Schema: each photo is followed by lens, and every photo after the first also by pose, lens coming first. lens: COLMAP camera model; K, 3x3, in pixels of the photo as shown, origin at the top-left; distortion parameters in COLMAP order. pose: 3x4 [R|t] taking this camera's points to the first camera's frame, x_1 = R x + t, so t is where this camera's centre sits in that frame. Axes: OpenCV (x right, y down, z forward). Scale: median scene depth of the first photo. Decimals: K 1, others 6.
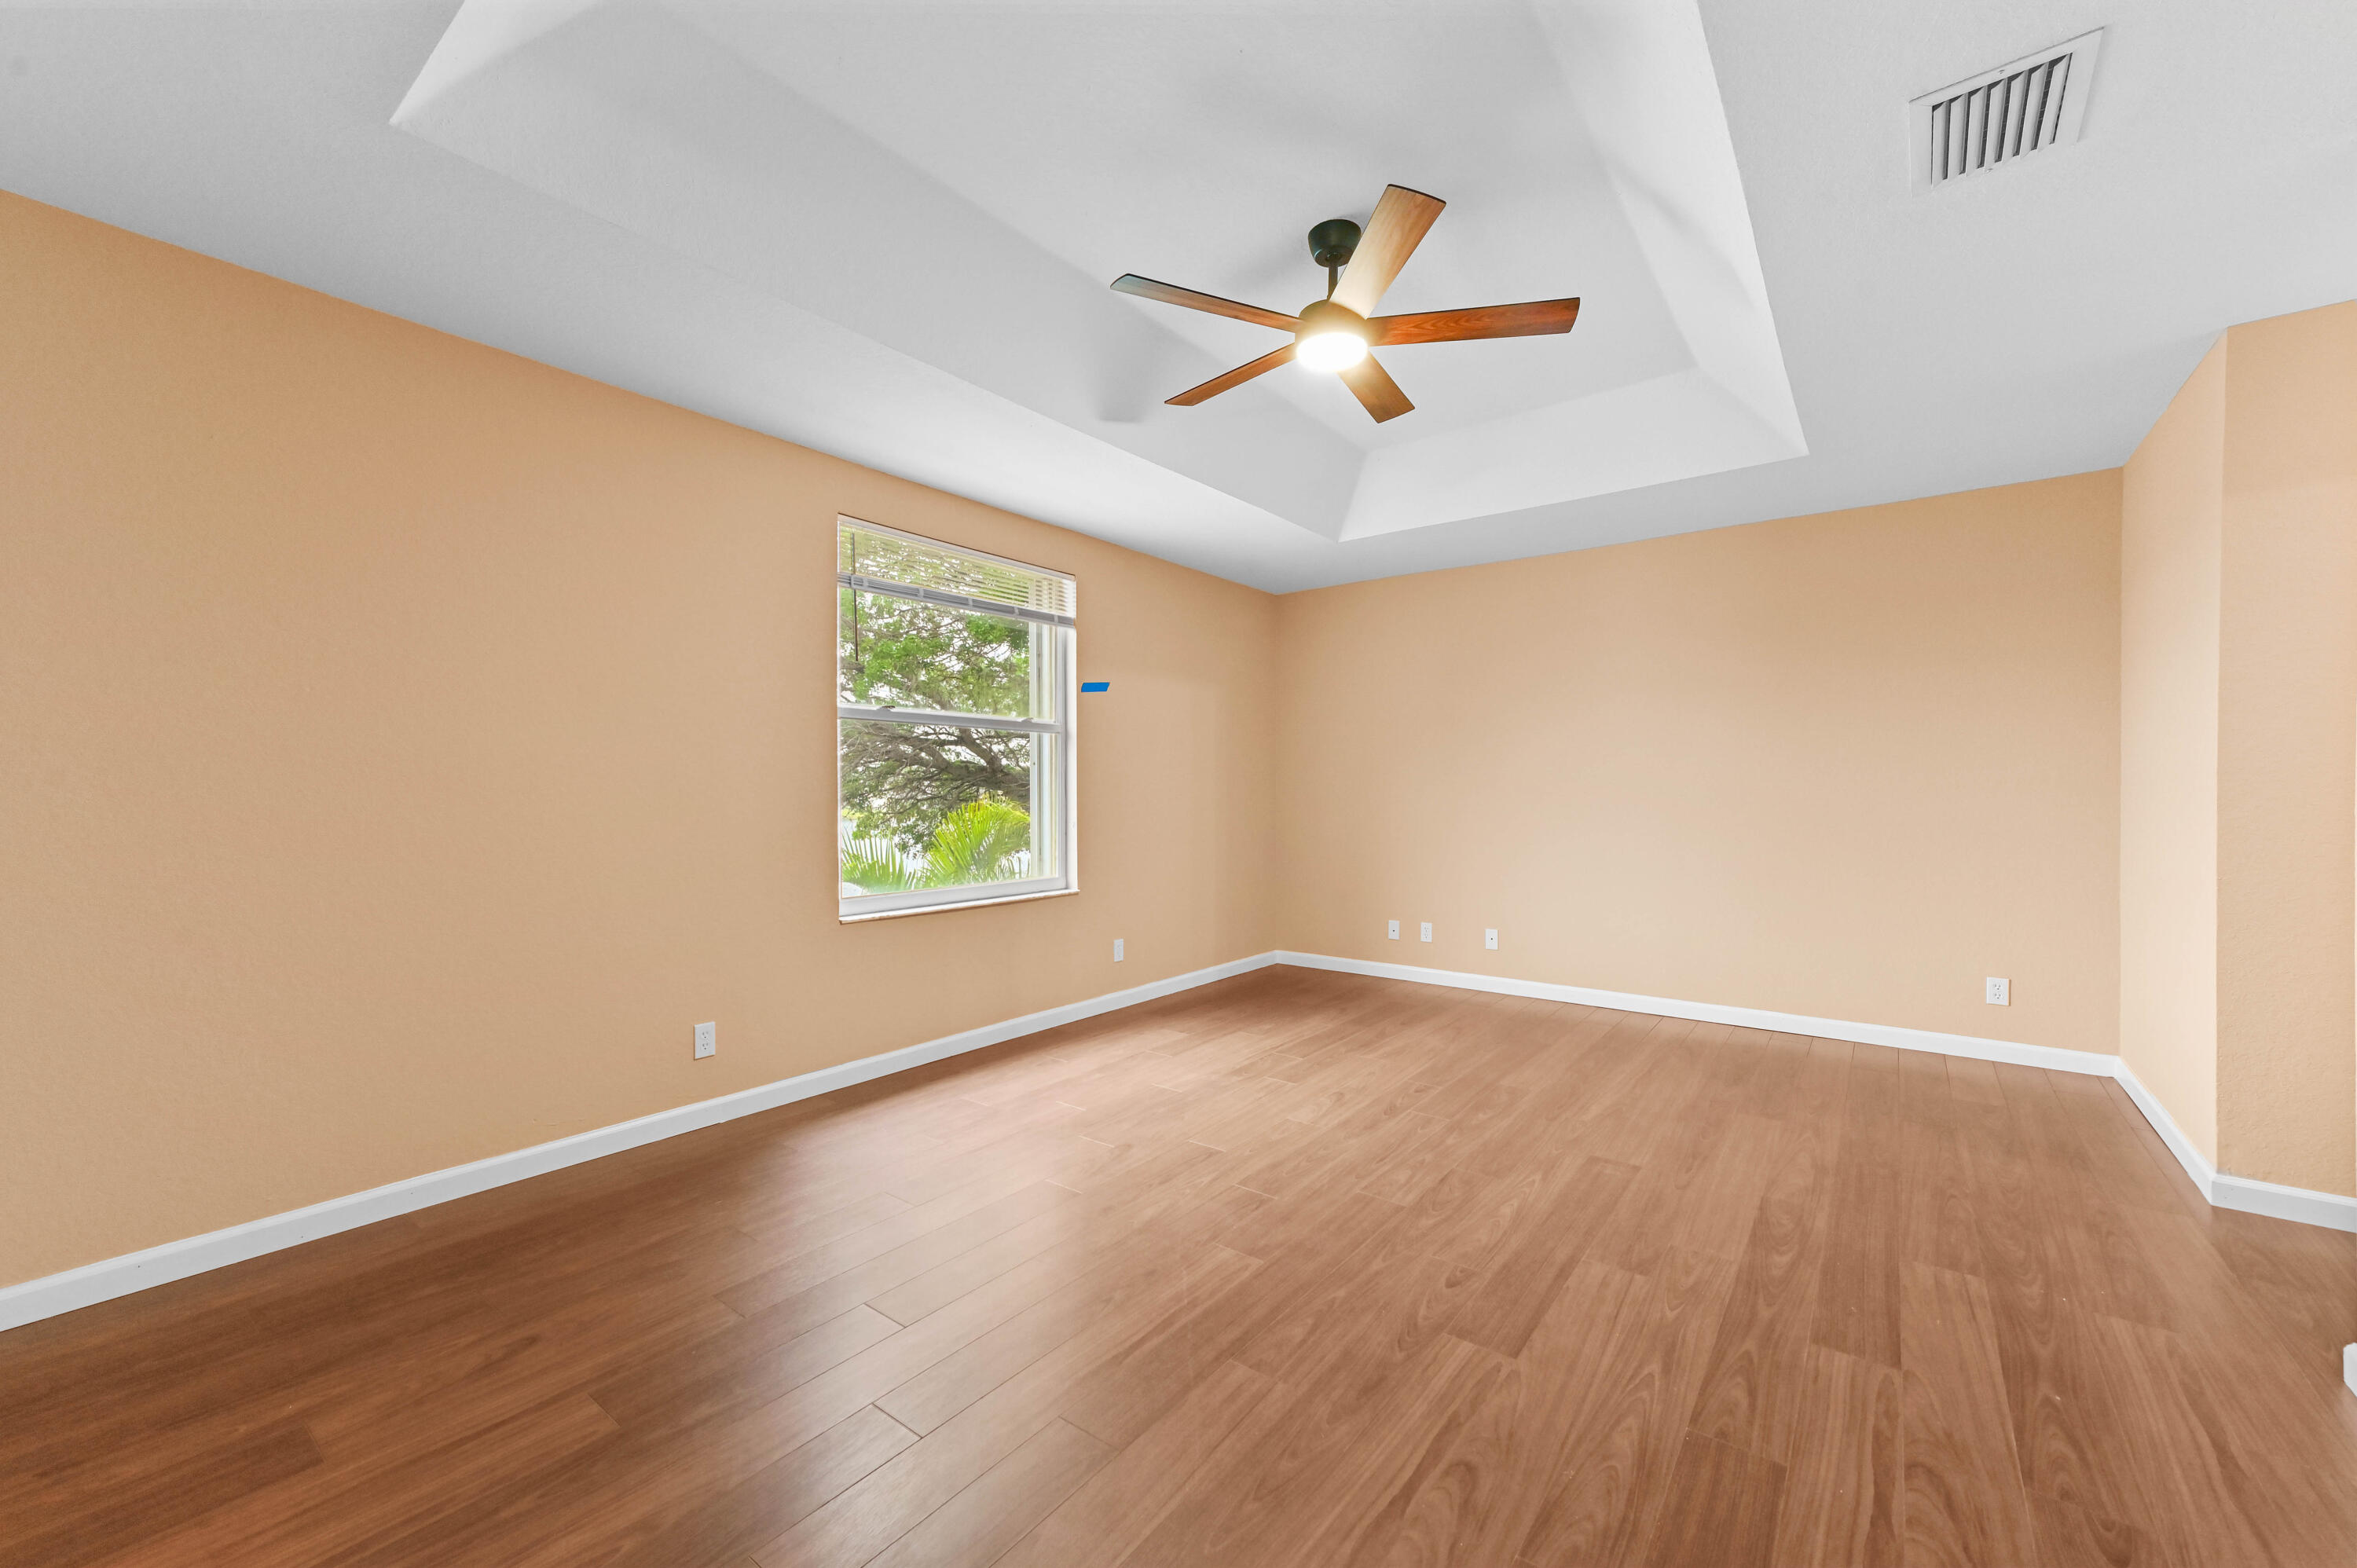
lens RADIAL K [[935.5, 0, 1176.0], [0, 935.5, 788.0], [0, 0, 1]] dist [0.006644, 0.002247]
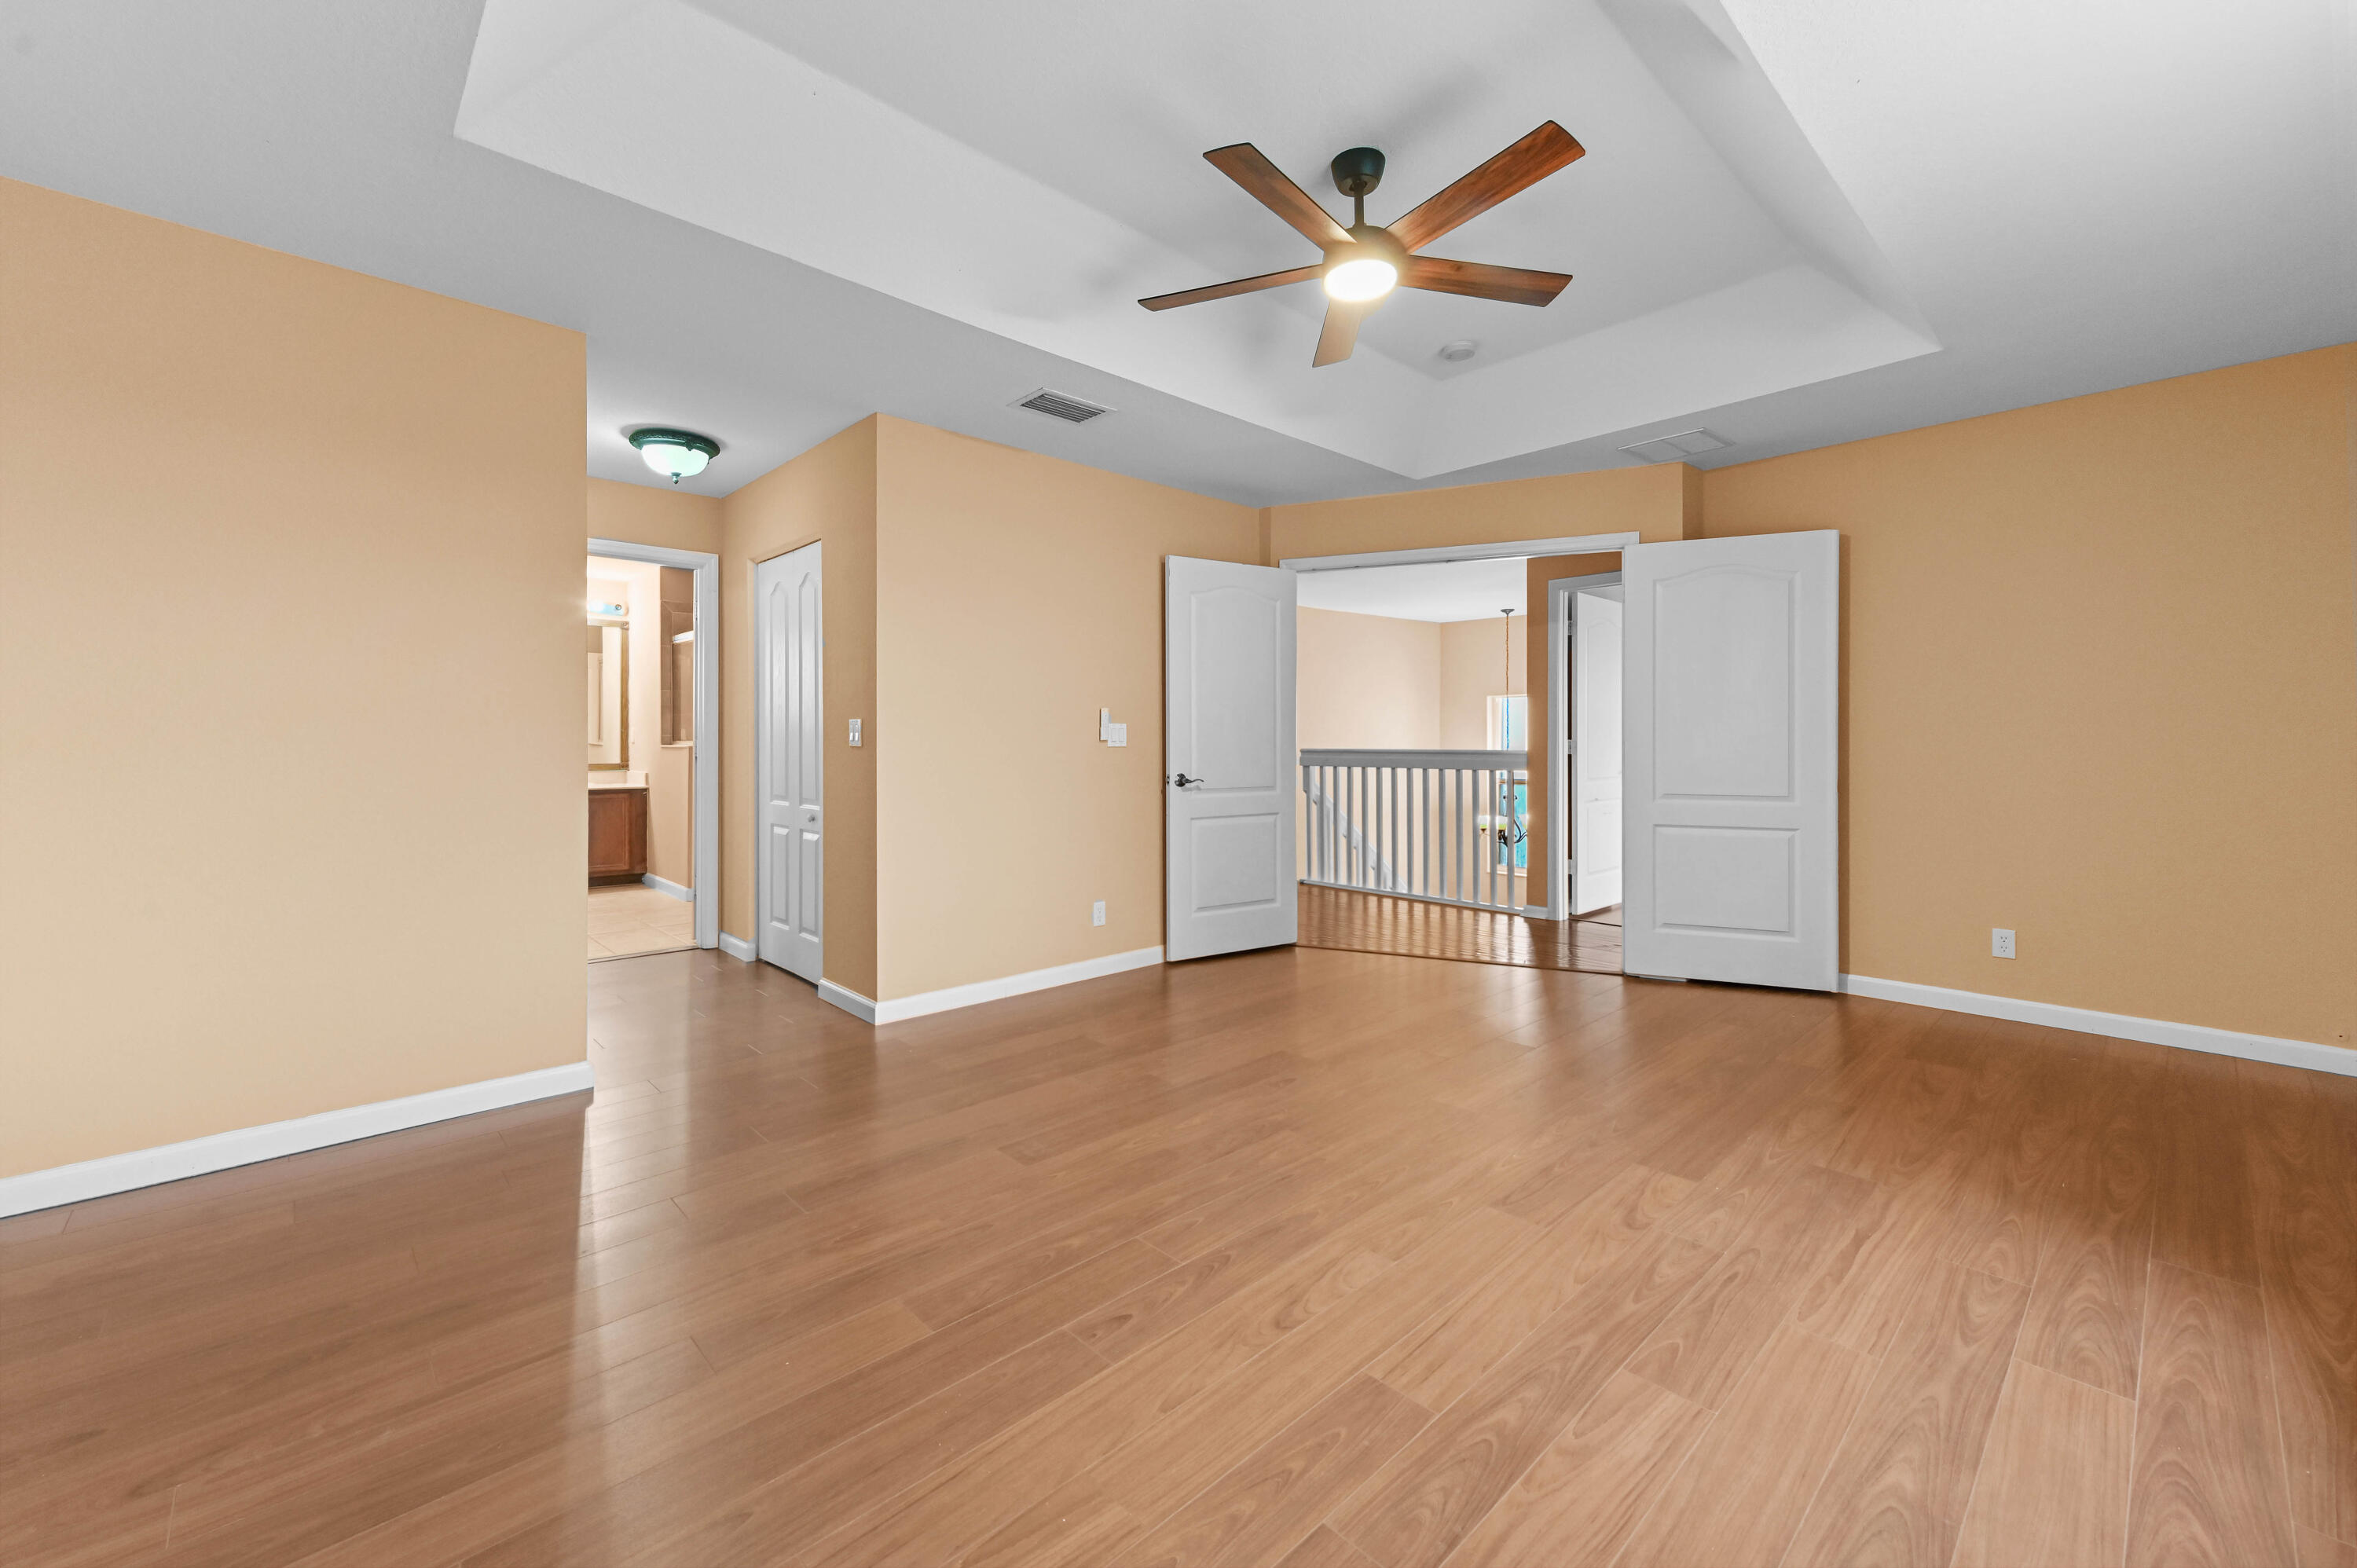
lens RADIAL K [[935.5, 0, 1174.5], [0, 935.5, 762.1], [0, 0, 1]] dist [0.006644, 0.002247]
pose [[-0.987807, -0.003648, 0.155642, 0.164222], [-0.001430, 0.999896, 0.014362, 0.019163], [-0.155679, 0.013964, -0.987709, 1.592650]]
